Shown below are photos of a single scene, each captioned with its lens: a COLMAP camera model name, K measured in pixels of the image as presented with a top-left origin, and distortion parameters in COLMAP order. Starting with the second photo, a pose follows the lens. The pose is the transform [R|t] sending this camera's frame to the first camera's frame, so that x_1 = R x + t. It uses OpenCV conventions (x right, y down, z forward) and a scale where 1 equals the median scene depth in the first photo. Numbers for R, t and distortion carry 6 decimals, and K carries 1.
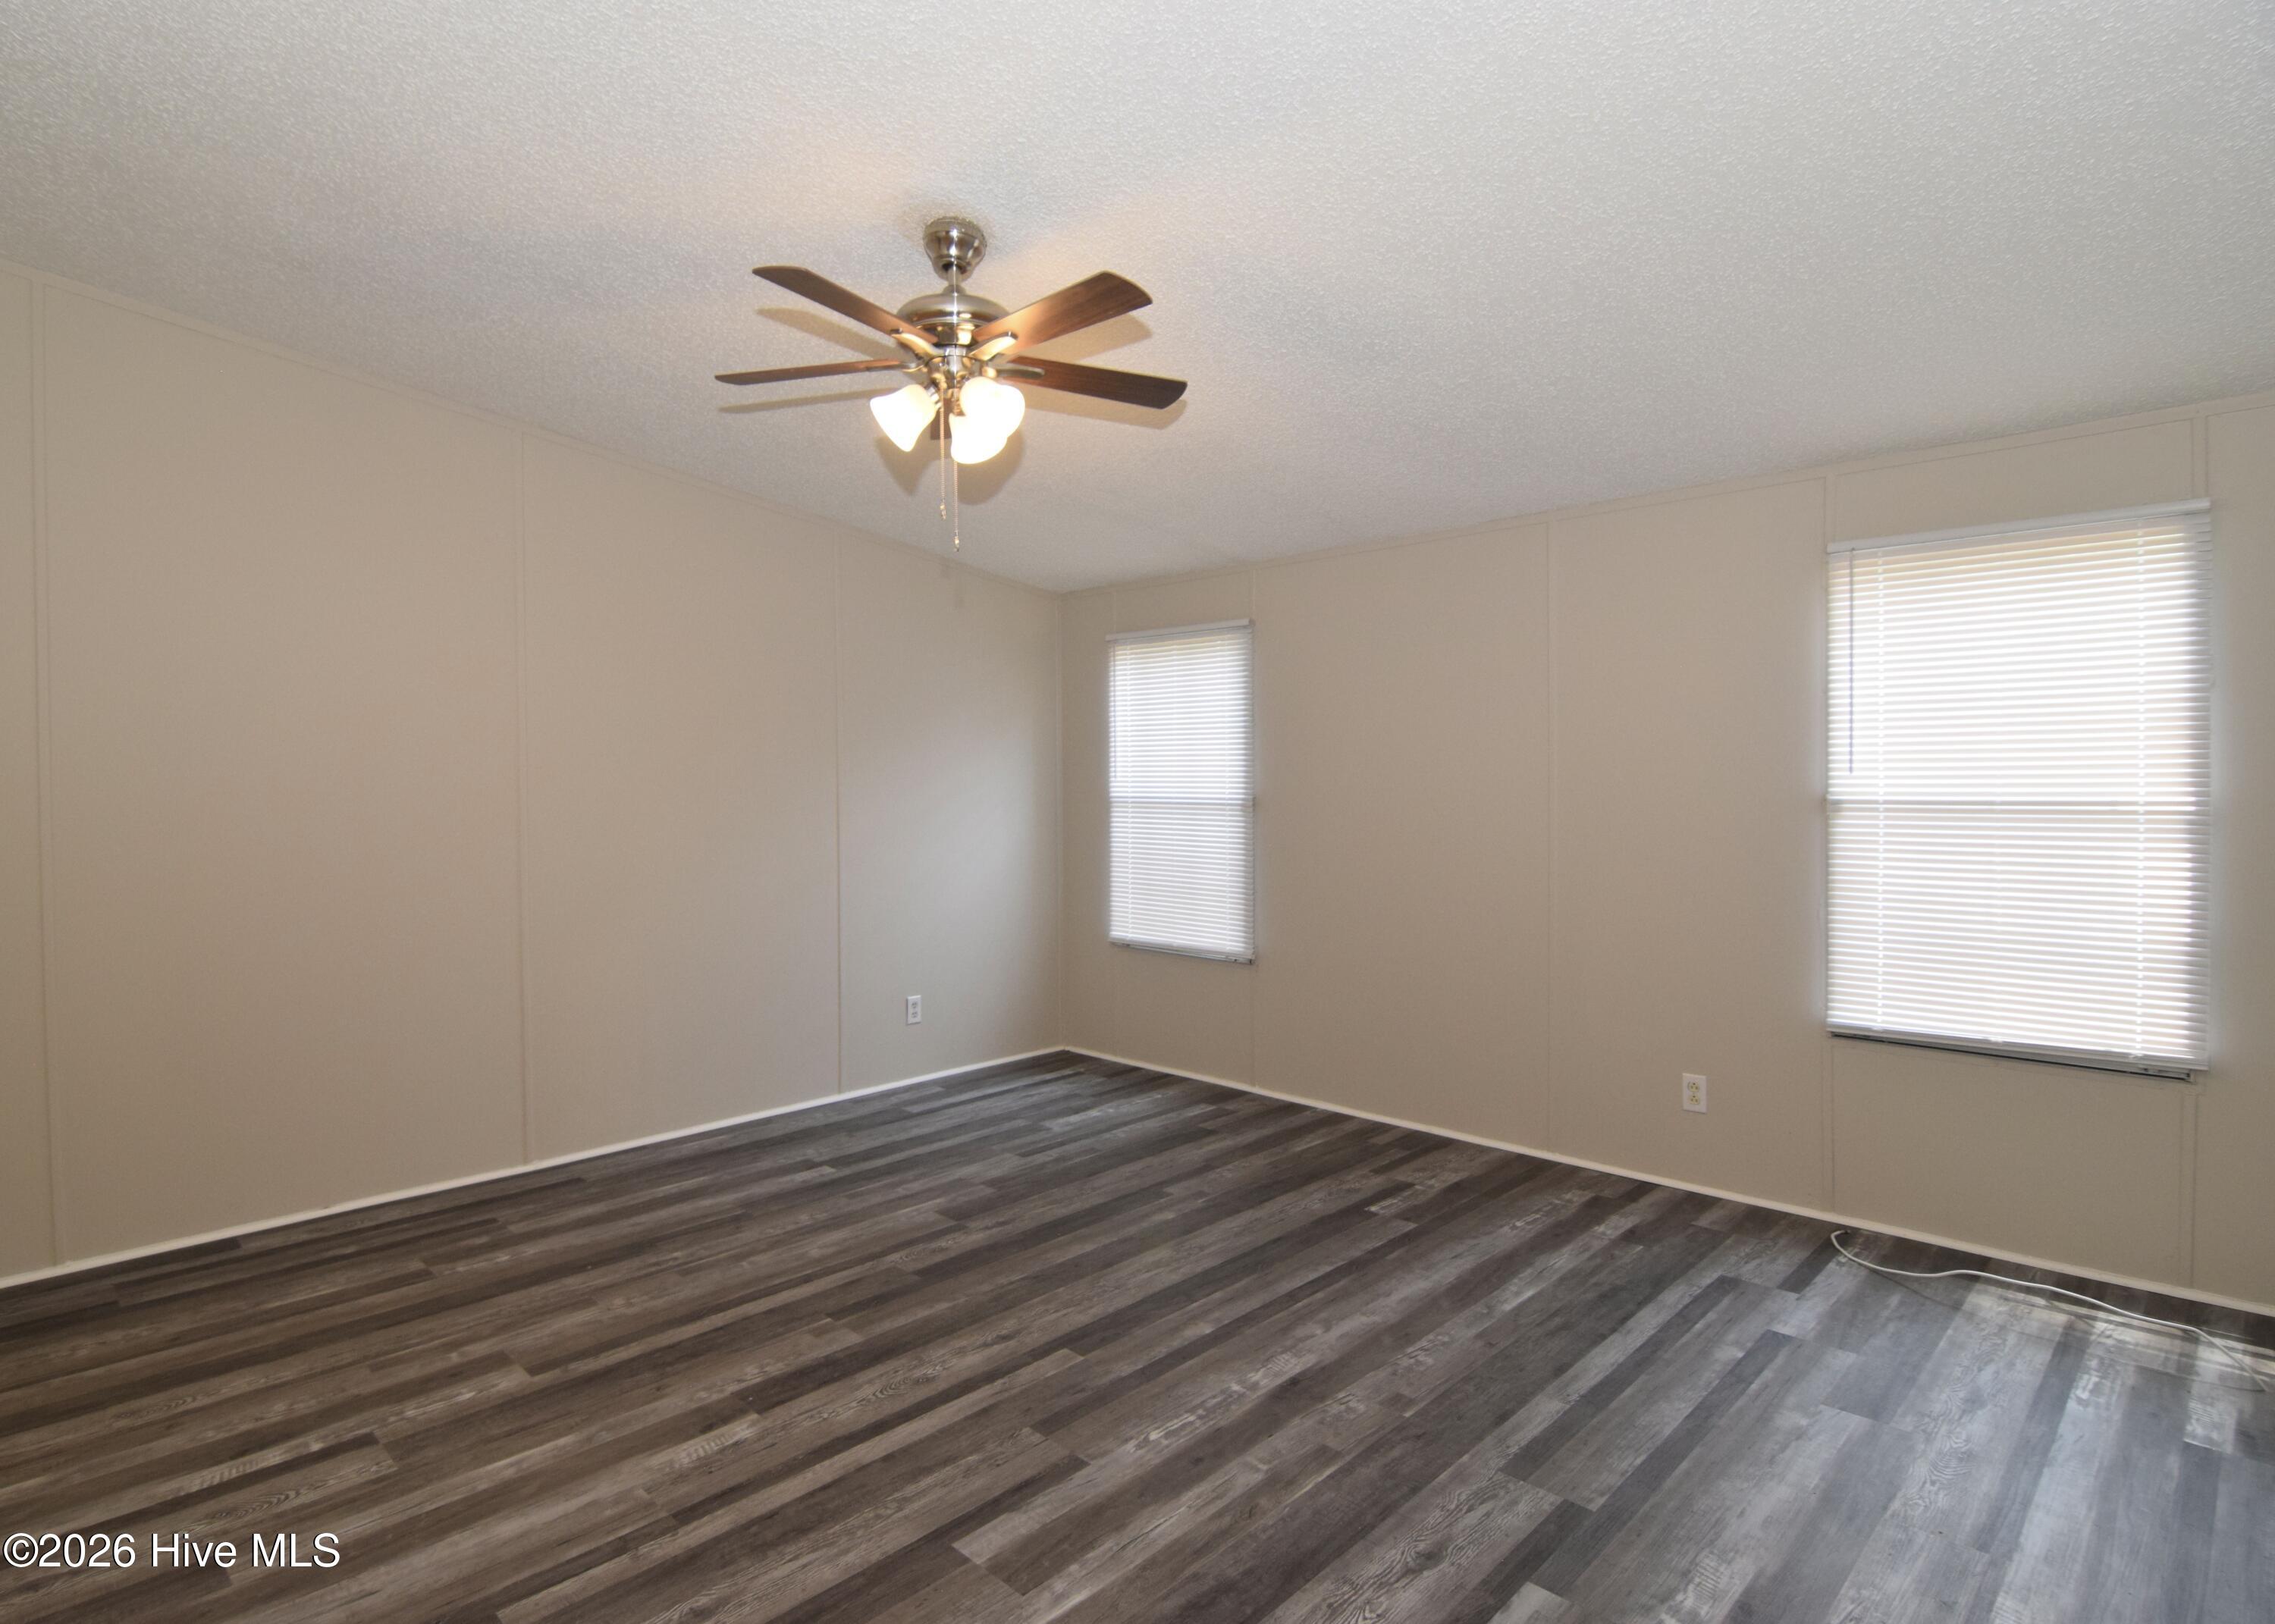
lens RADIAL K [[1170.7, 0, 1093.1], [0, 1170.7, 800.2], [0, 0, 1]] dist [-0.001029, -0.017069]
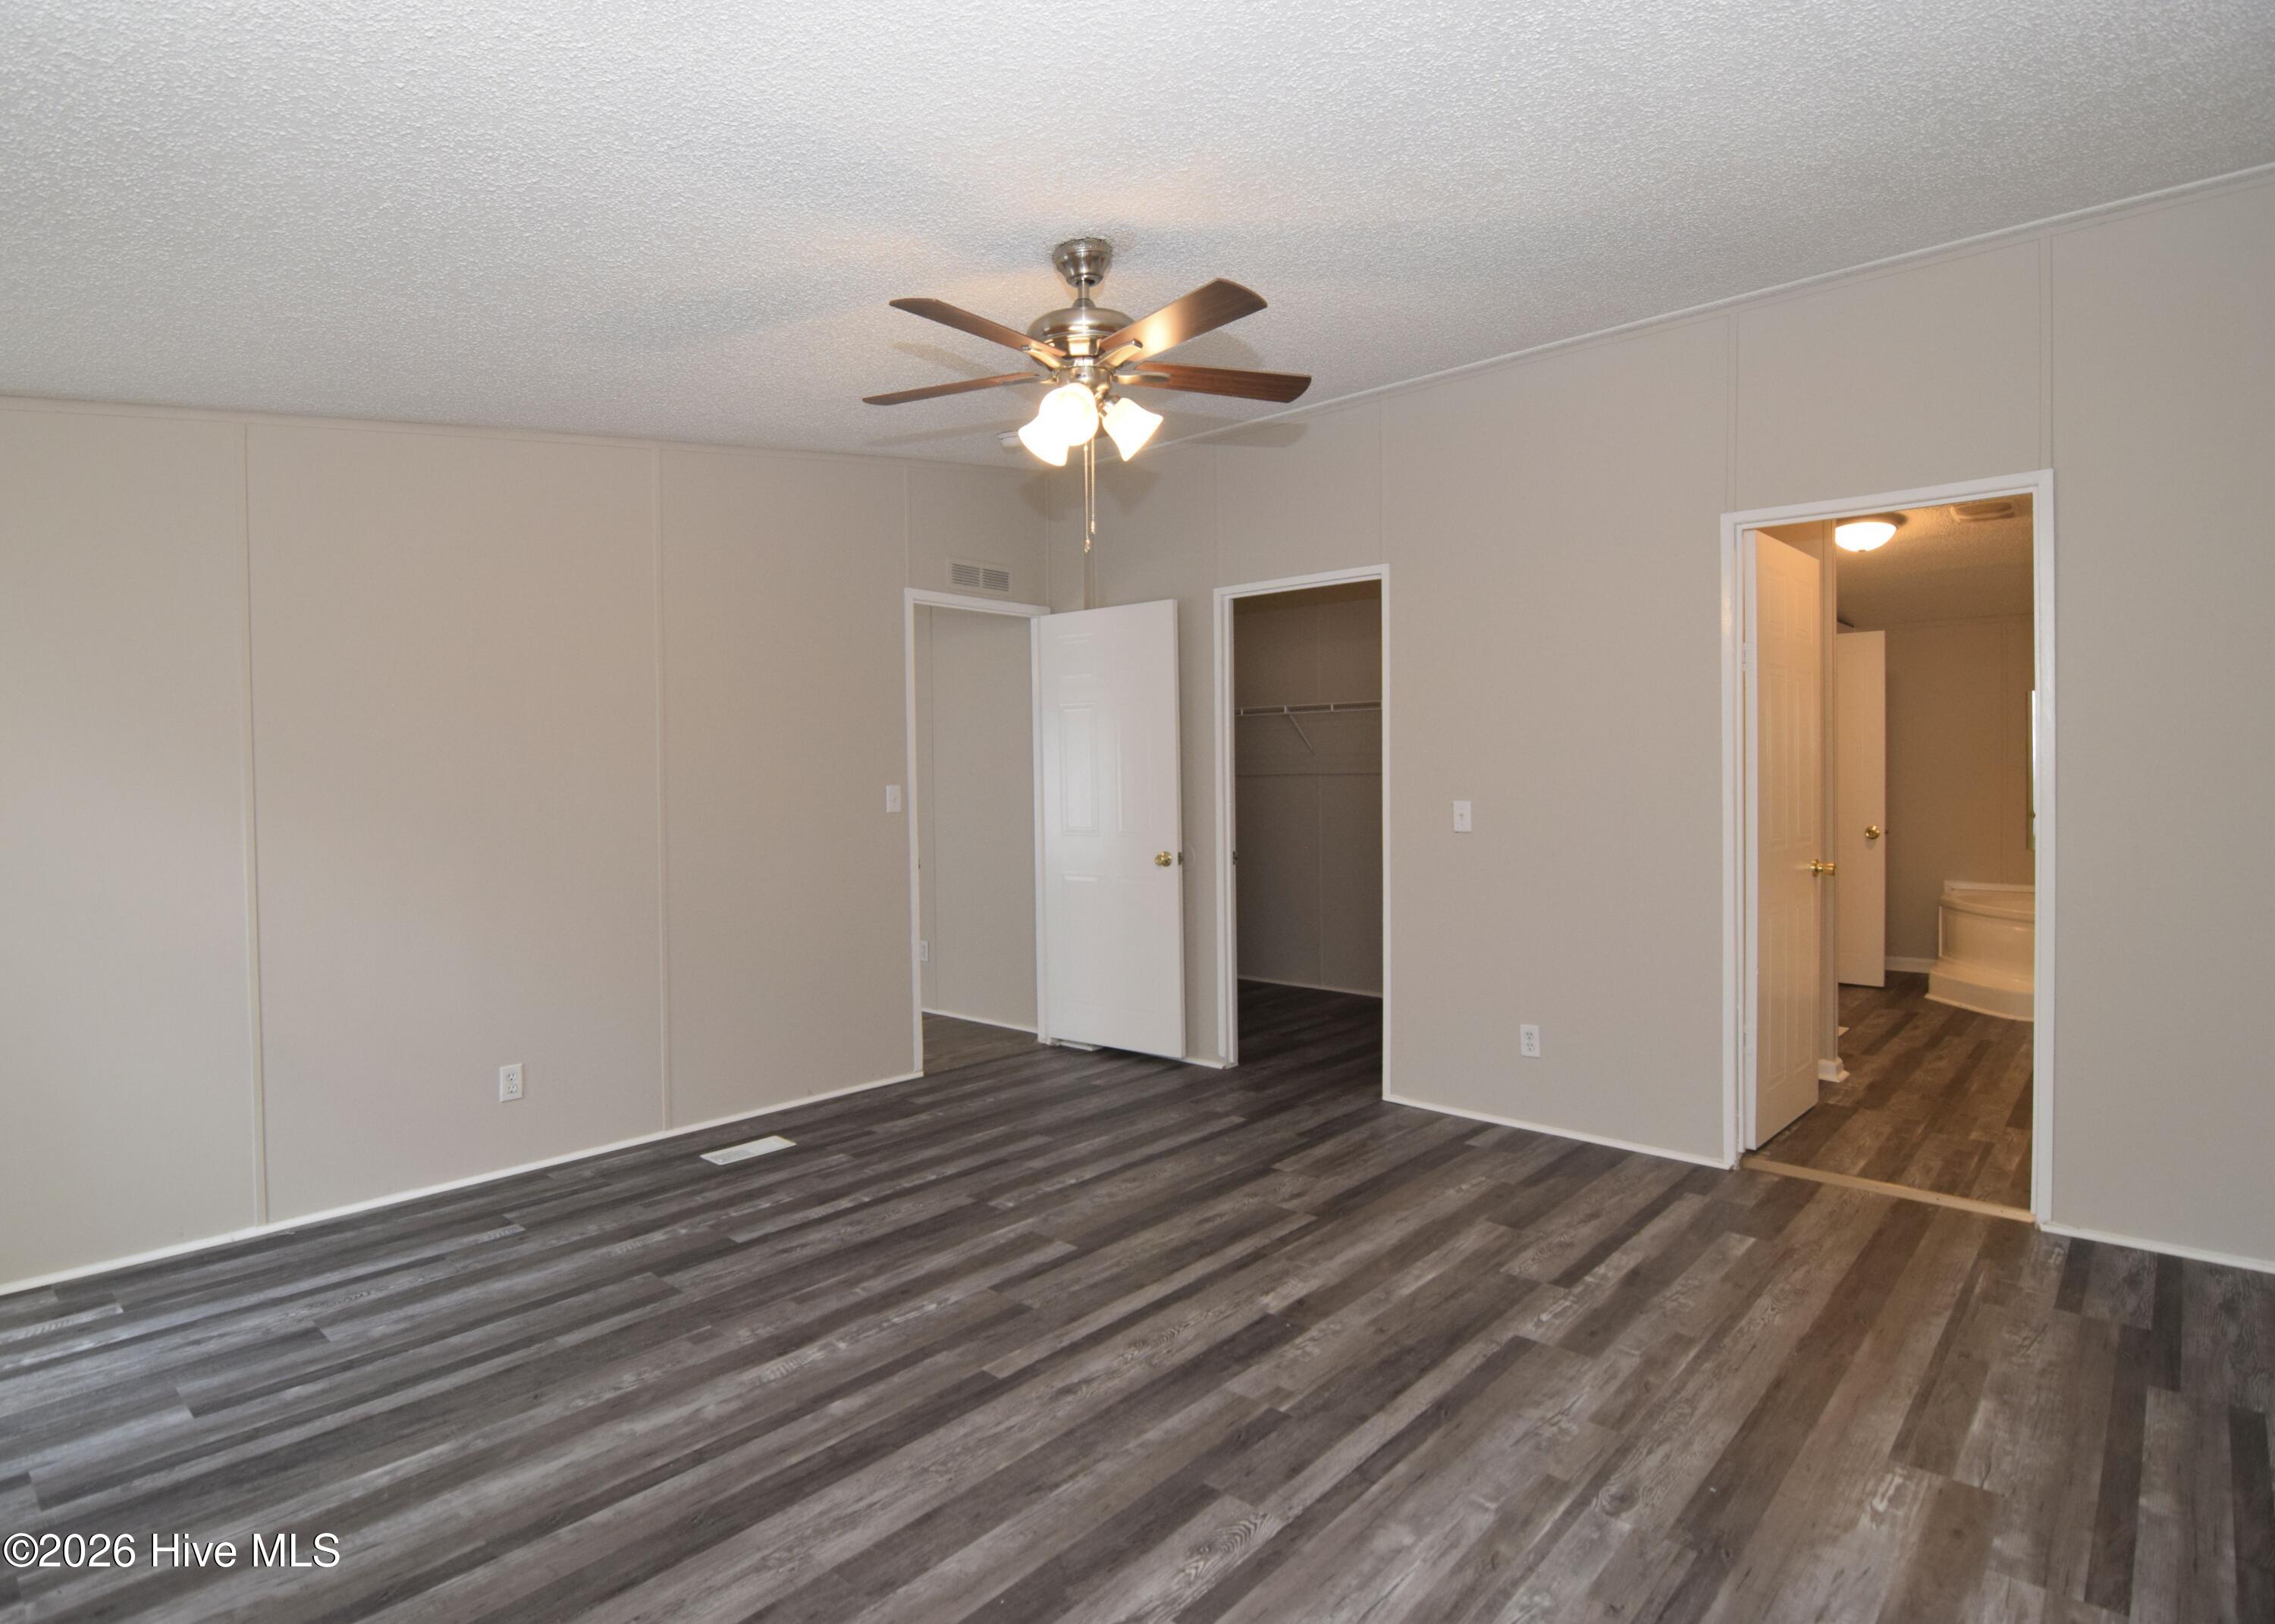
lens RADIAL K [[1170.7, 0, 1093.1], [0, 1170.7, 800.2], [0, 0, 1]] dist [-0.001029, -0.017069]
pose [[-0.999322, 0.021795, -0.029661, -0.083043], [0.020616, 0.999007, 0.039506, -0.030672], [0.030492, 0.038868, -0.998779, 1.990898]]
